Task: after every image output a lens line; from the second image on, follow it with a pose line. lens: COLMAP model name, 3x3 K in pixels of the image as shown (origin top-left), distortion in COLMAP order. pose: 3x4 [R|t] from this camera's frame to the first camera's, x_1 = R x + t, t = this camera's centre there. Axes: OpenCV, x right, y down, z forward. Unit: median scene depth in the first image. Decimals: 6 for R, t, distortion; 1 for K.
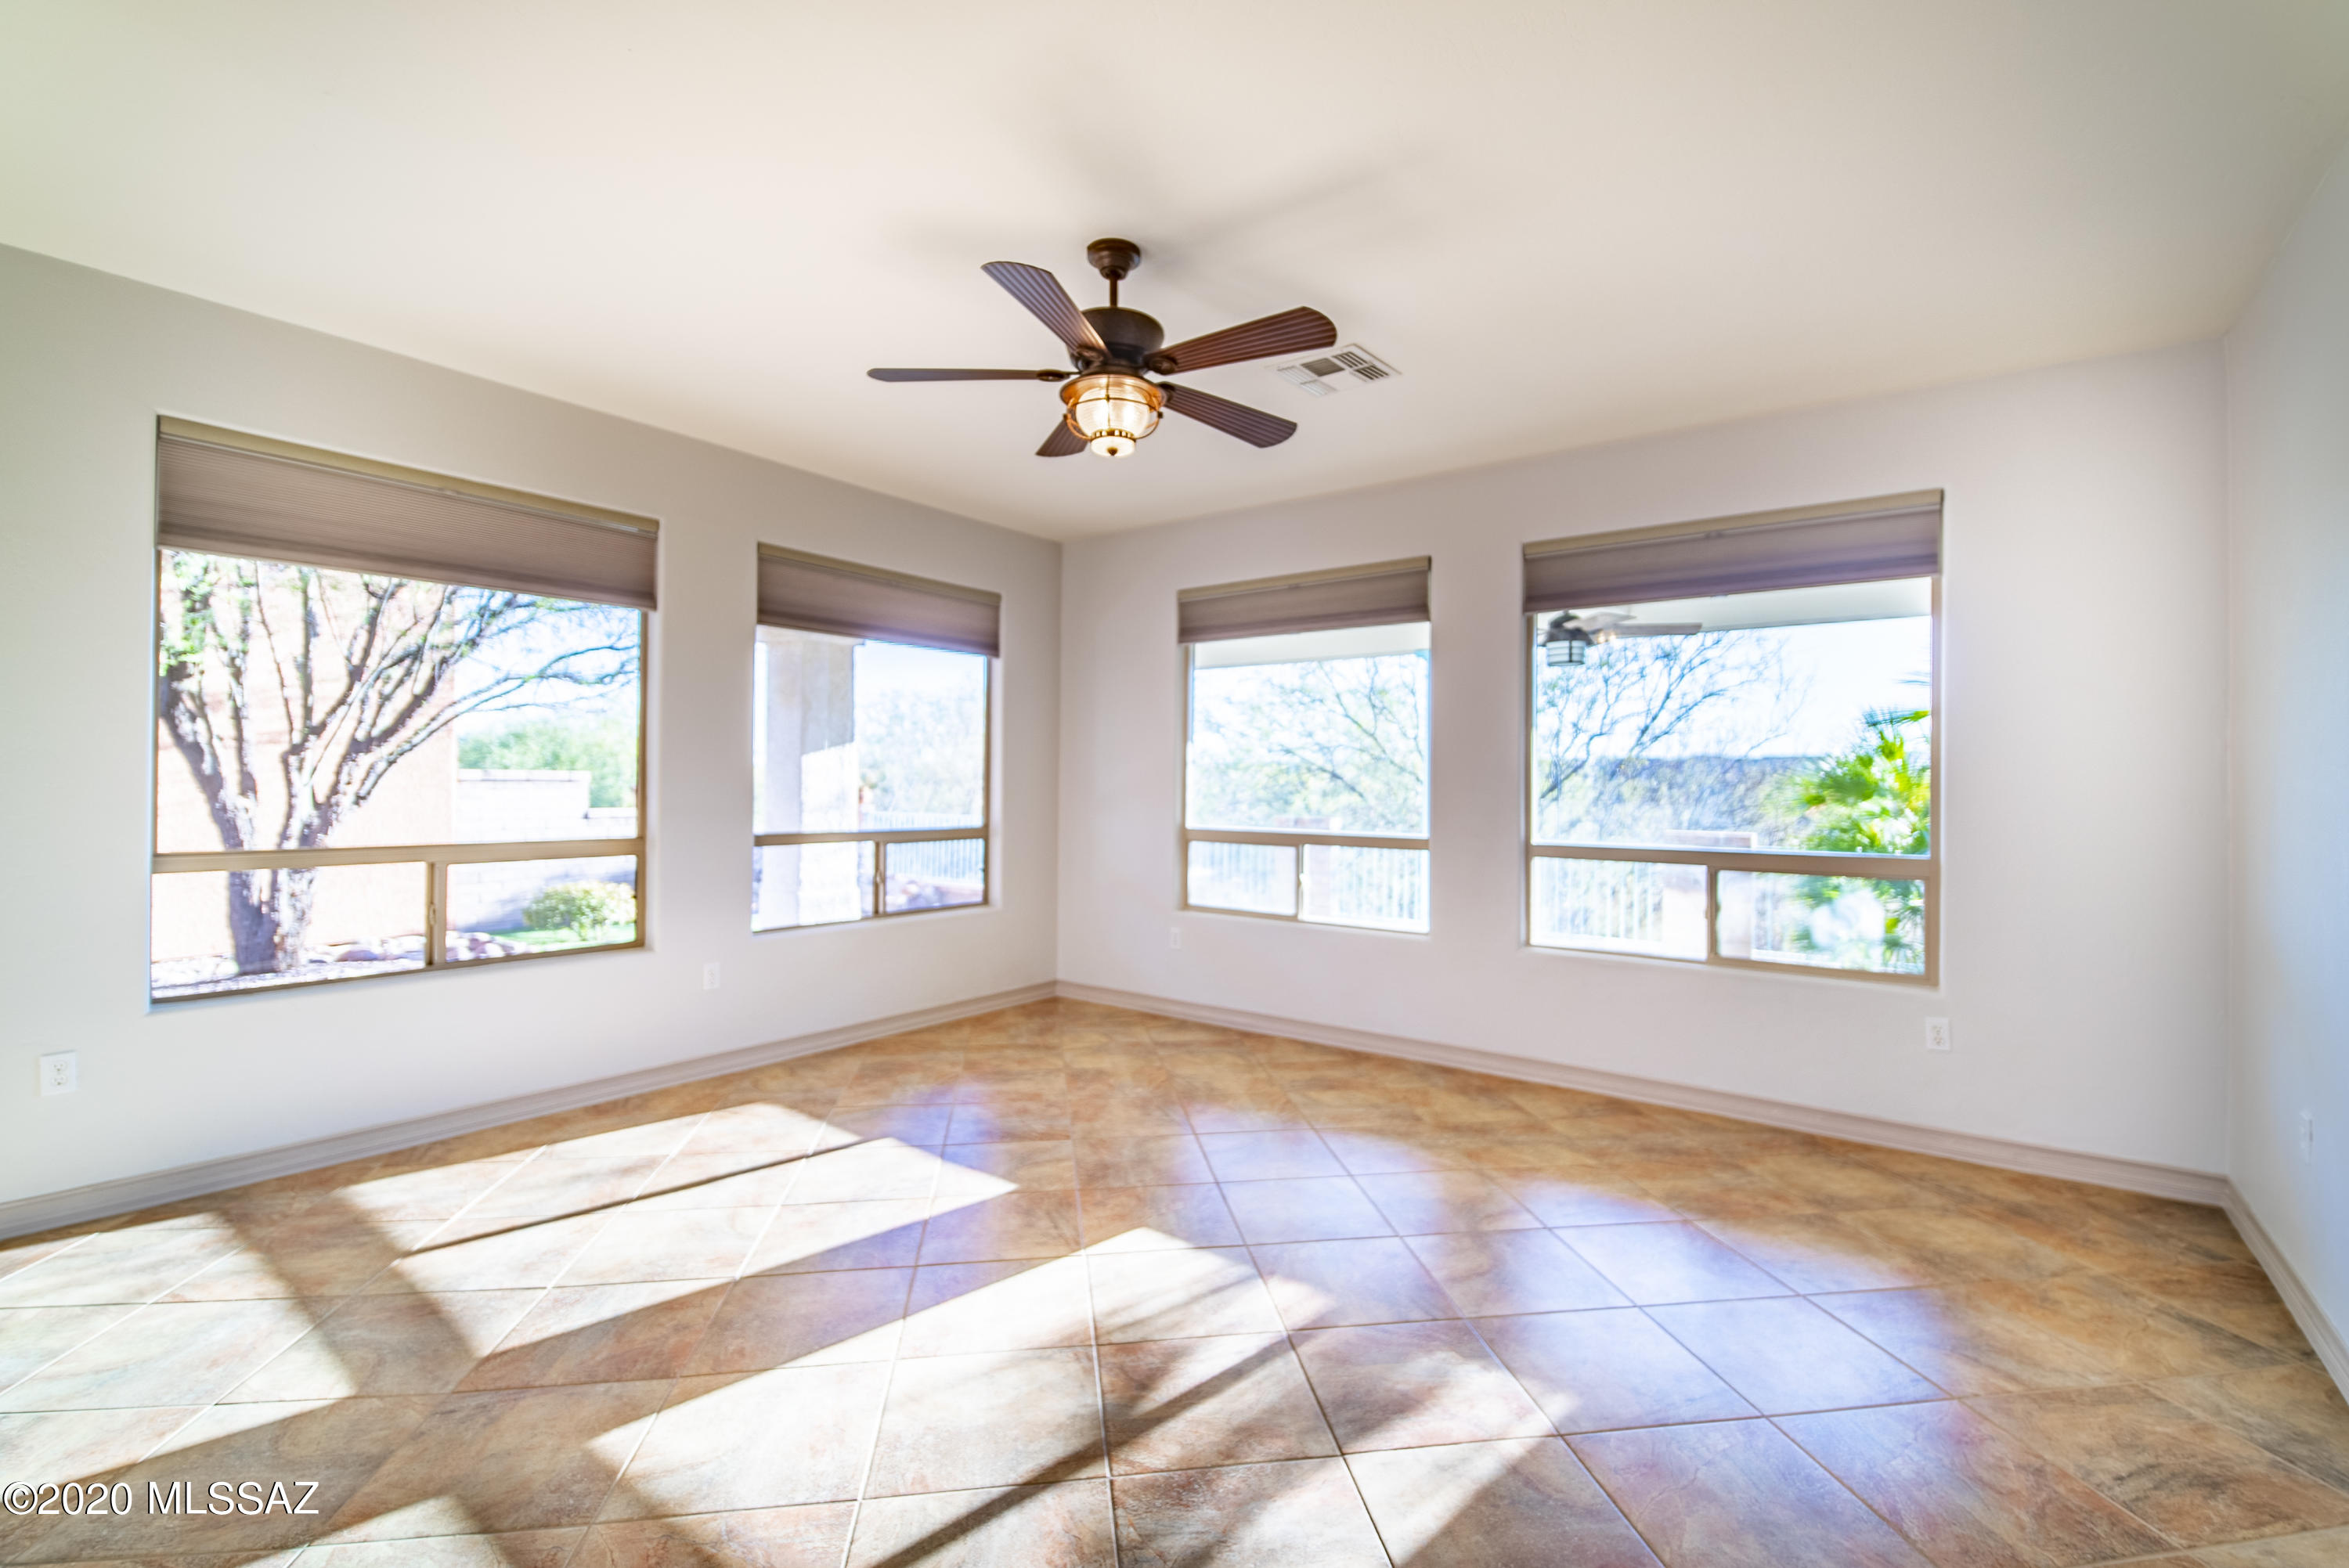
lens RADIAL K [[1028.9, 0, 1193.9], [0, 1028.9, 780.8], [0, 0, 1]] dist [0.008059, -0.000655]
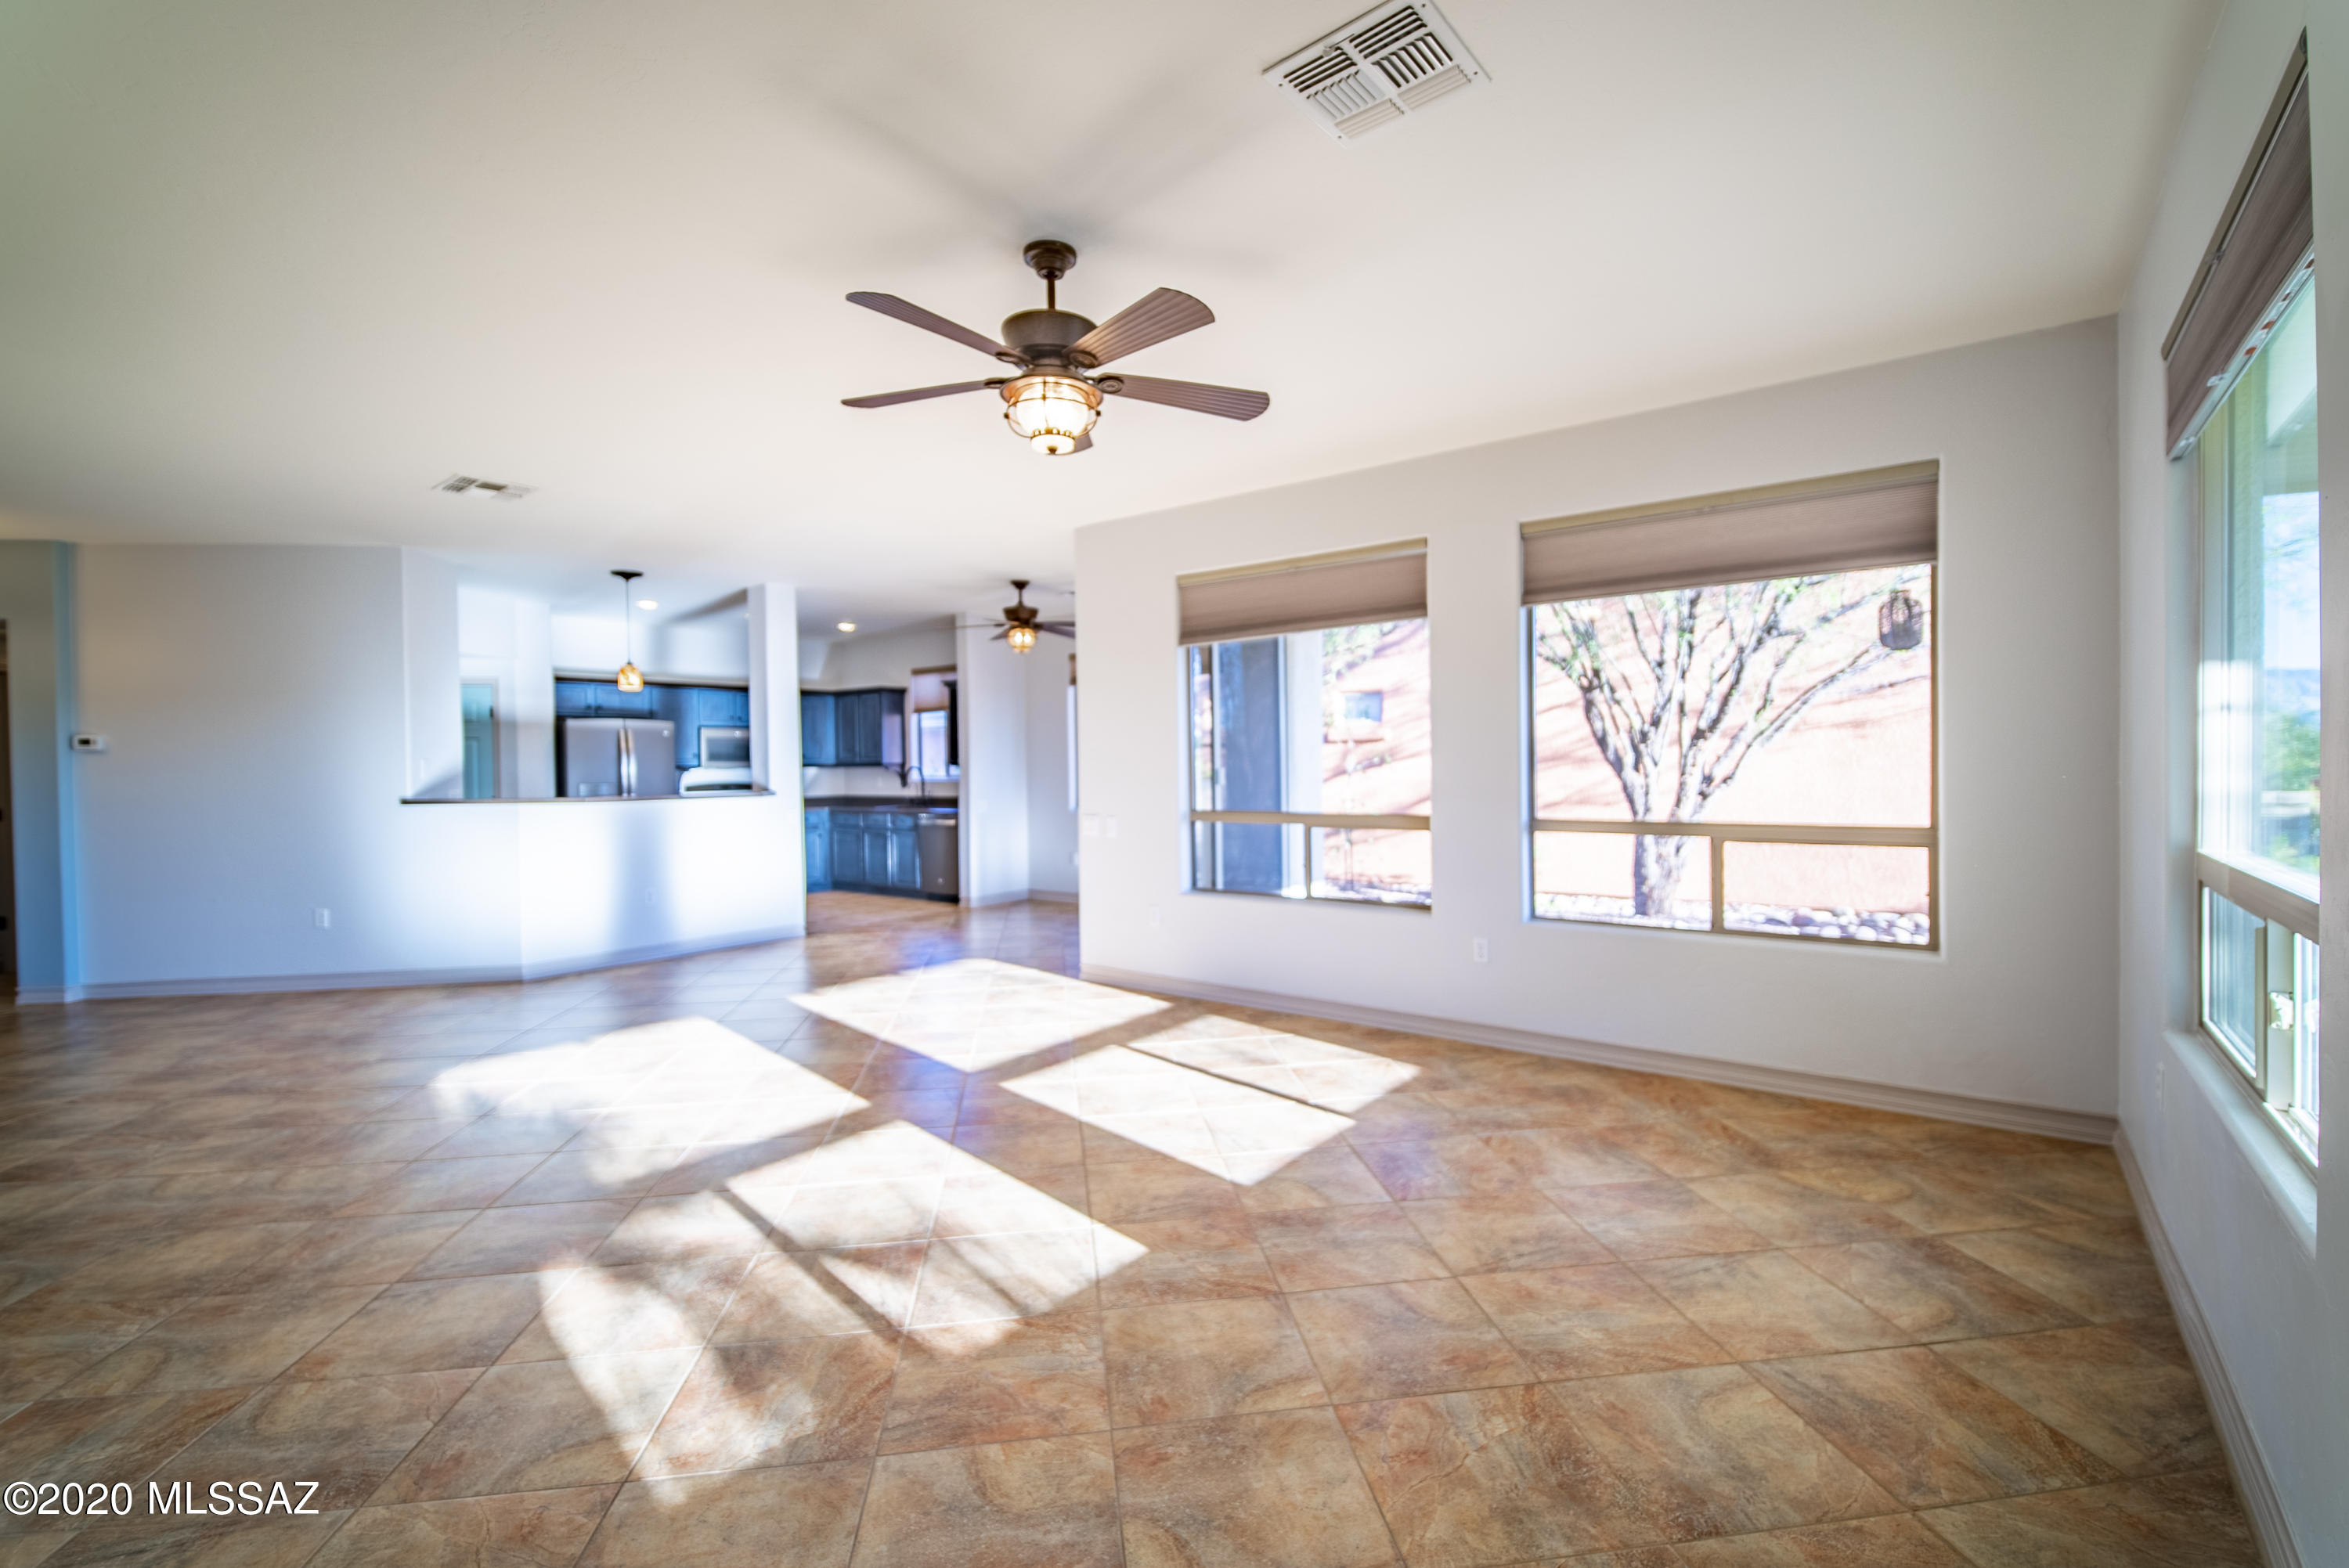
lens RADIAL K [[1028.9, 0, 1181.5], [0, 1028.9, 778.4], [0, 0, 1]] dist [0.008059, -0.000655]
pose [[-0.021689, 0.006192, -0.999746, 0.802610], [0.016302, 0.999850, 0.005839, 0.002946], [0.999632, -0.016172, -0.021786, 0.967450]]
